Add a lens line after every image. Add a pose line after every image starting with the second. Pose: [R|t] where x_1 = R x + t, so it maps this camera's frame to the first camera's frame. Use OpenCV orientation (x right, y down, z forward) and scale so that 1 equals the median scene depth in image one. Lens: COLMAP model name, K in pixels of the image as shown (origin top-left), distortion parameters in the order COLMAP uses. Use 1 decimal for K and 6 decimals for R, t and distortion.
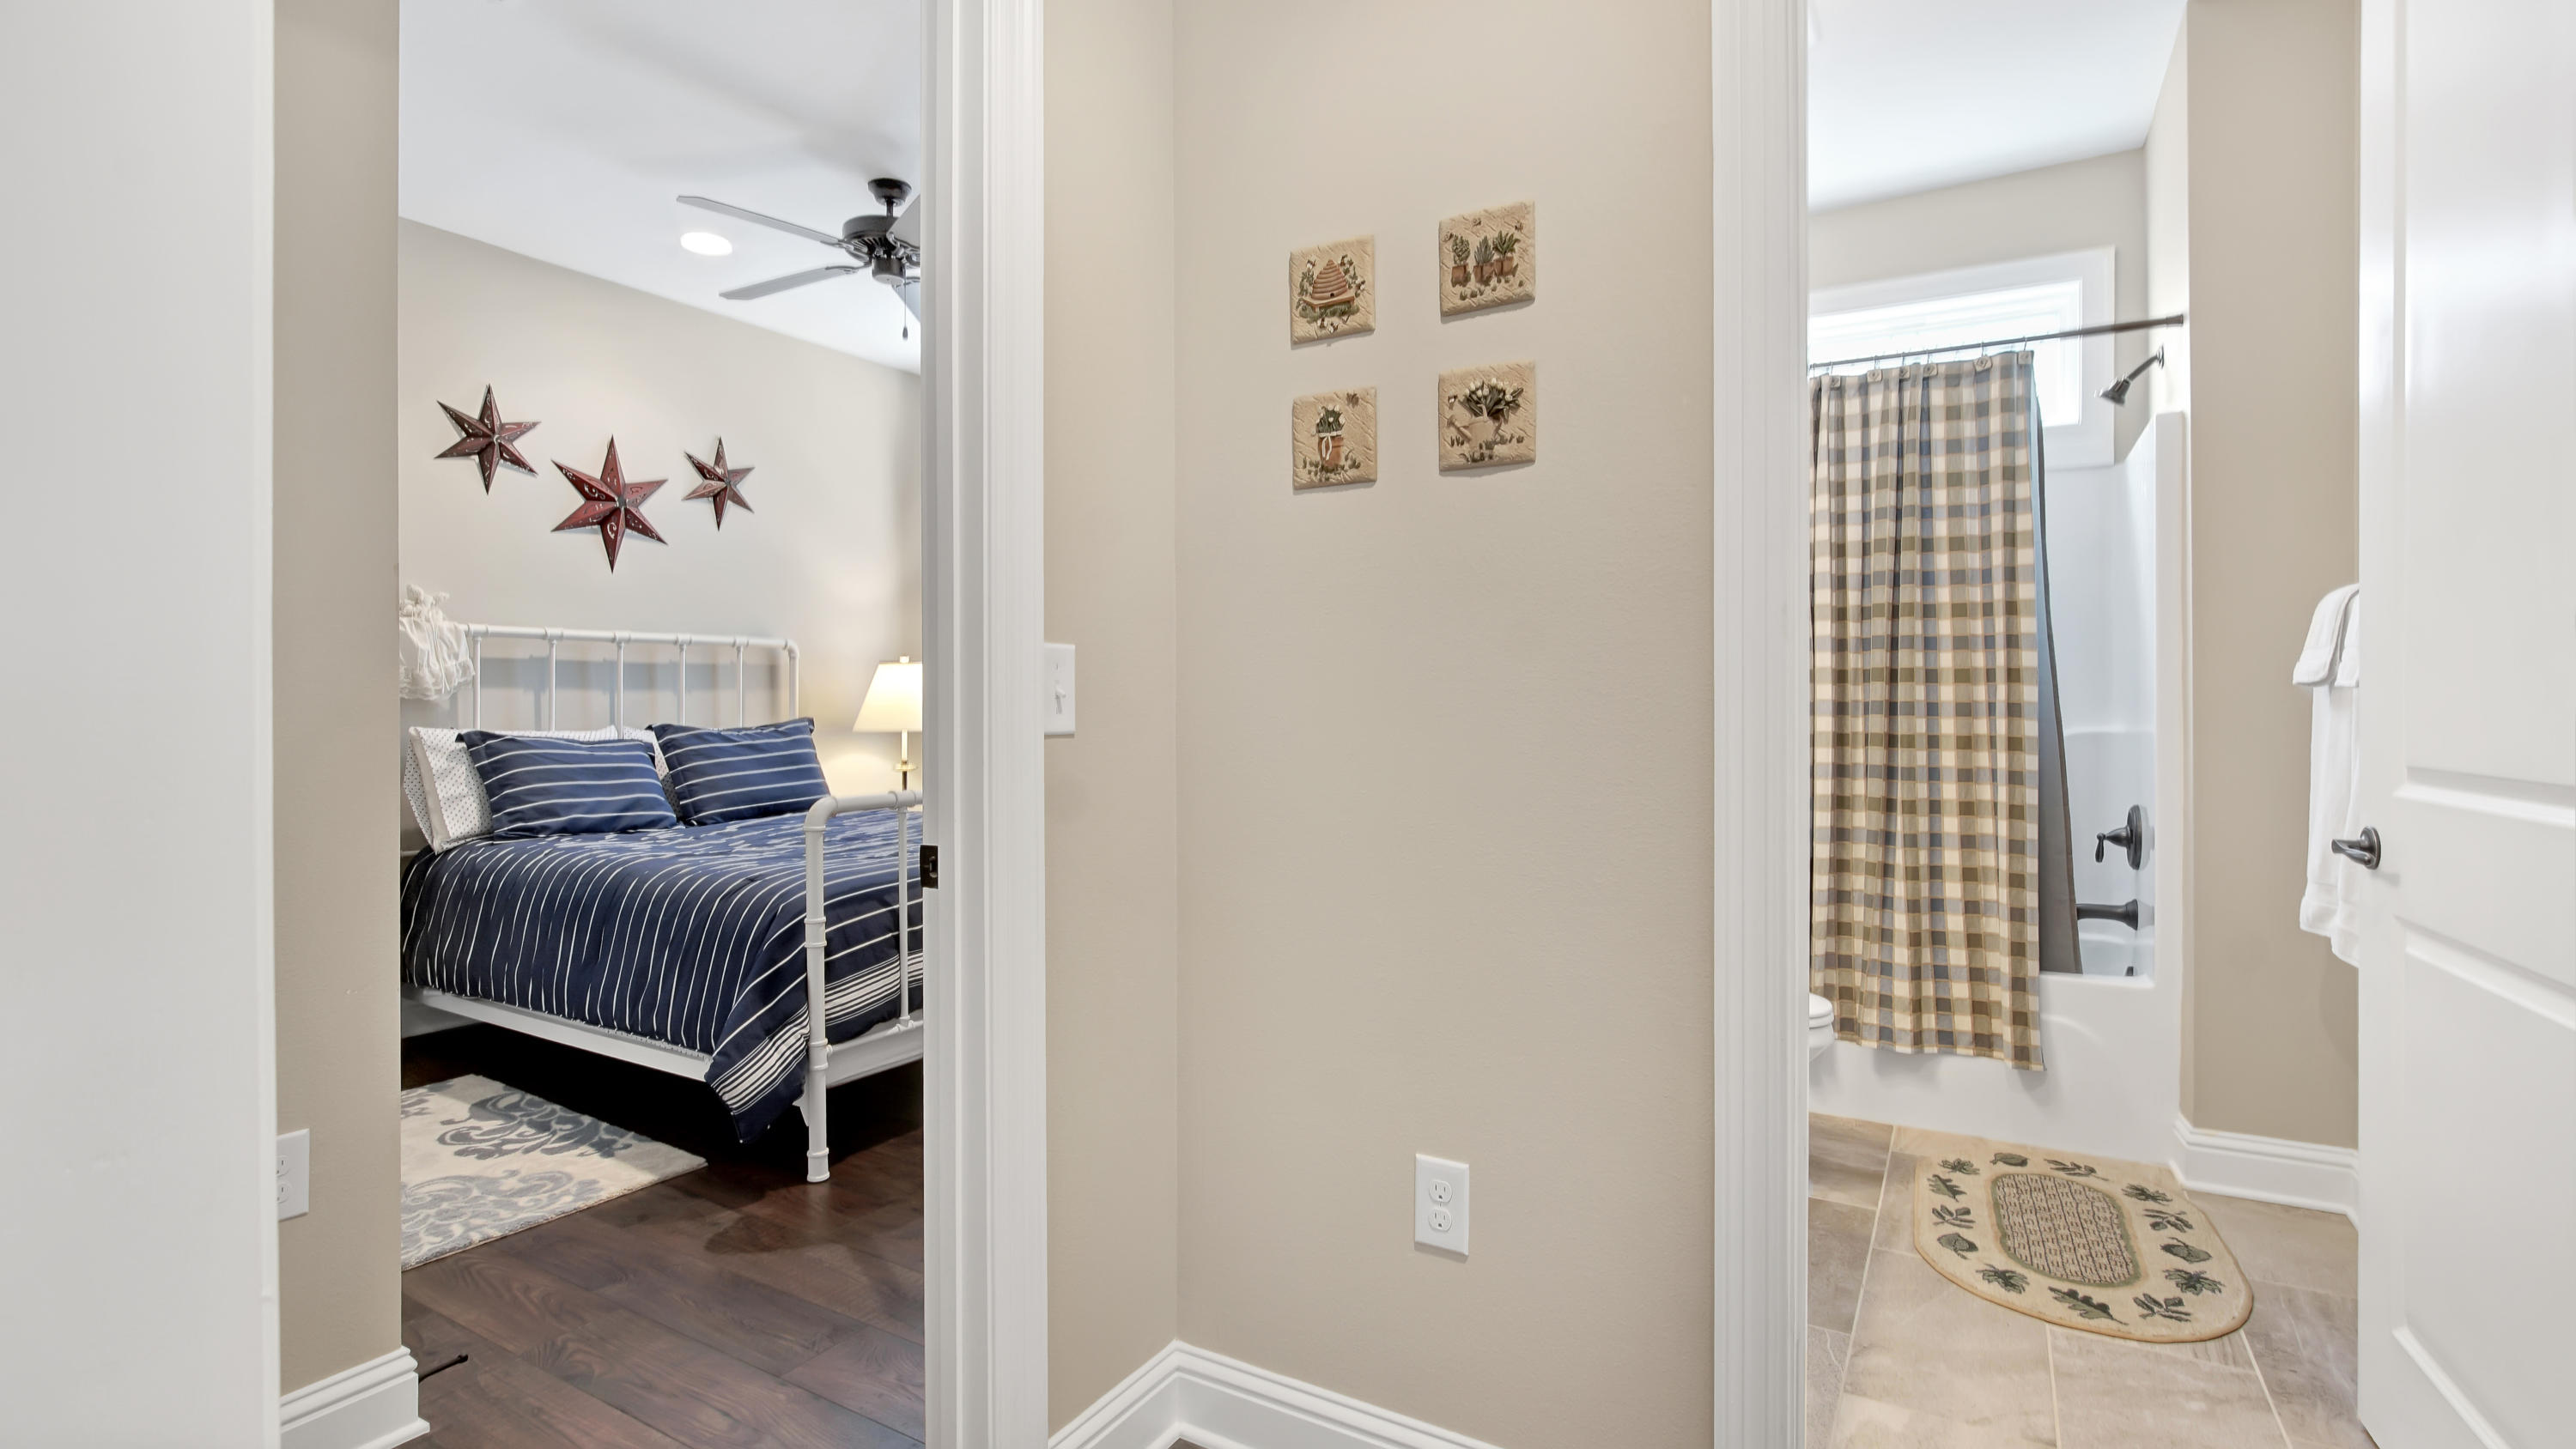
lens RADIAL K [[1207.3, 0, 1260.8], [0, 1207.3, 701.6], [0, 0, 1]] dist [-0.000644, -0.000230]
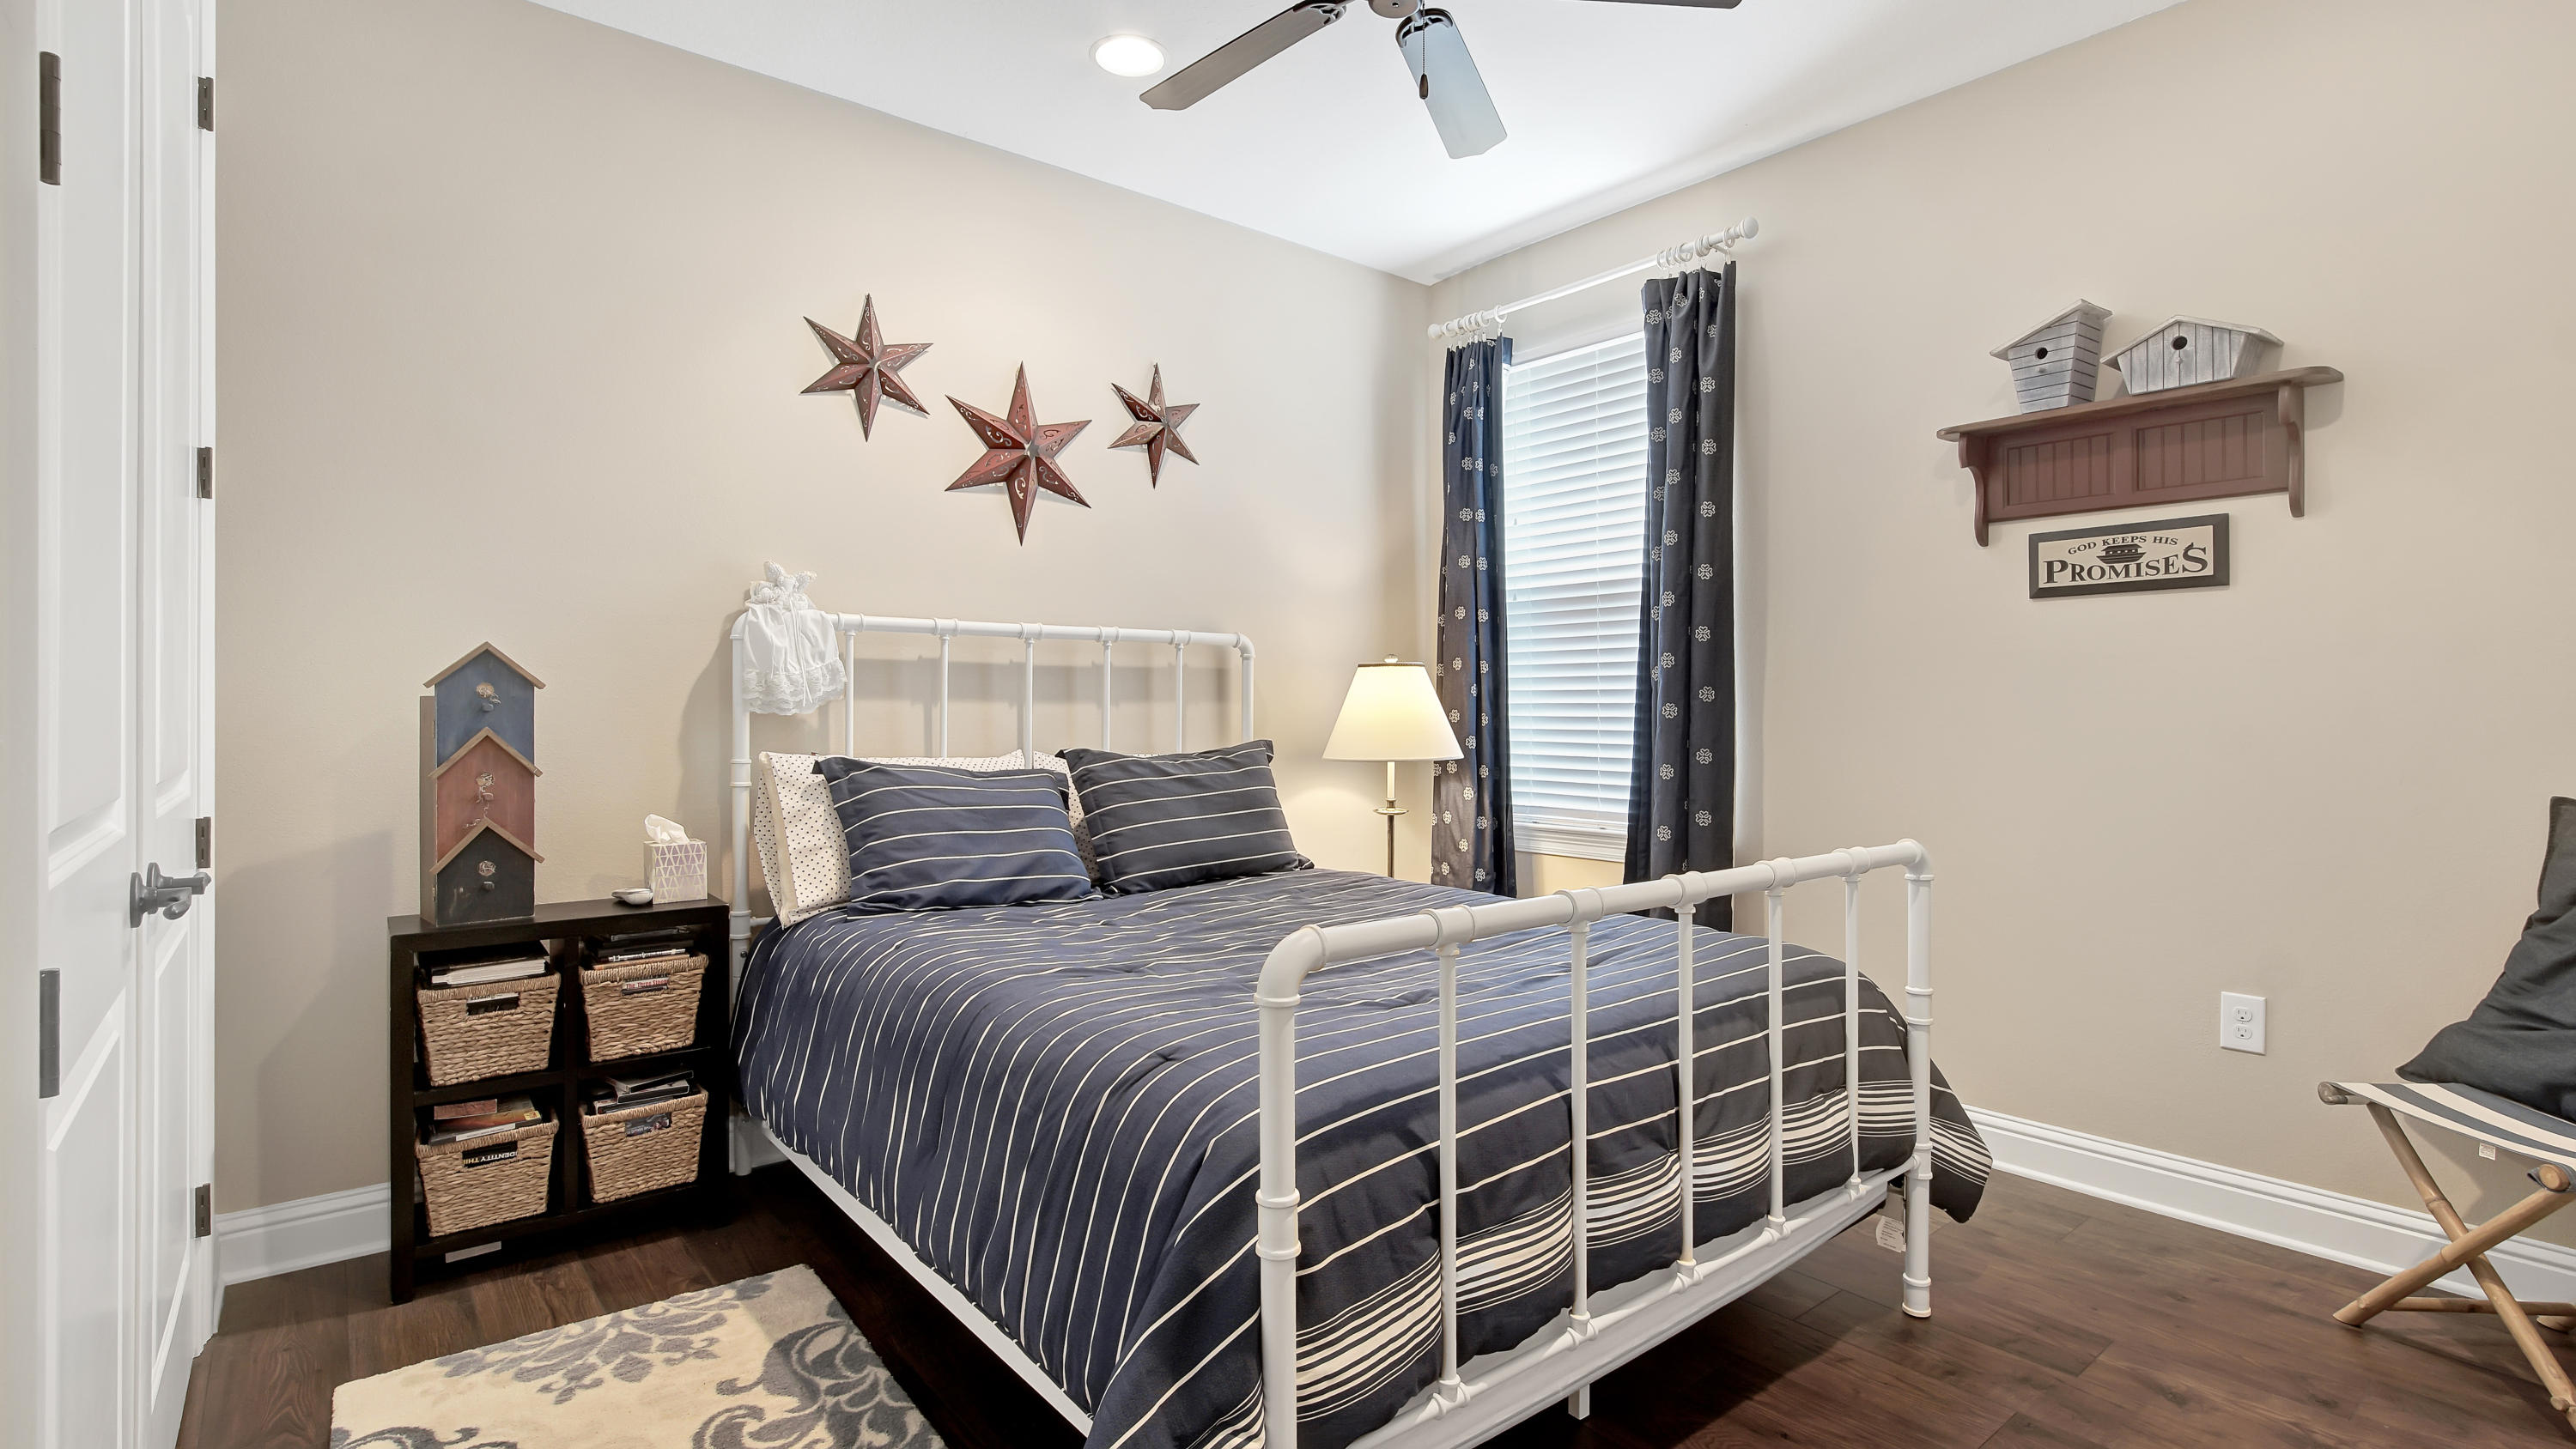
lens RADIAL K [[1207.3, 0, 1260.8], [0, 1207.3, 701.6], [0, 0, 1]] dist [-0.000644, -0.000230]
pose [[0.934775, -0.000276, -0.355240, -0.142224], [-0.003803, 0.999935, -0.010785, -0.002657], [0.355220, 0.011433, 0.934713, 0.379920]]
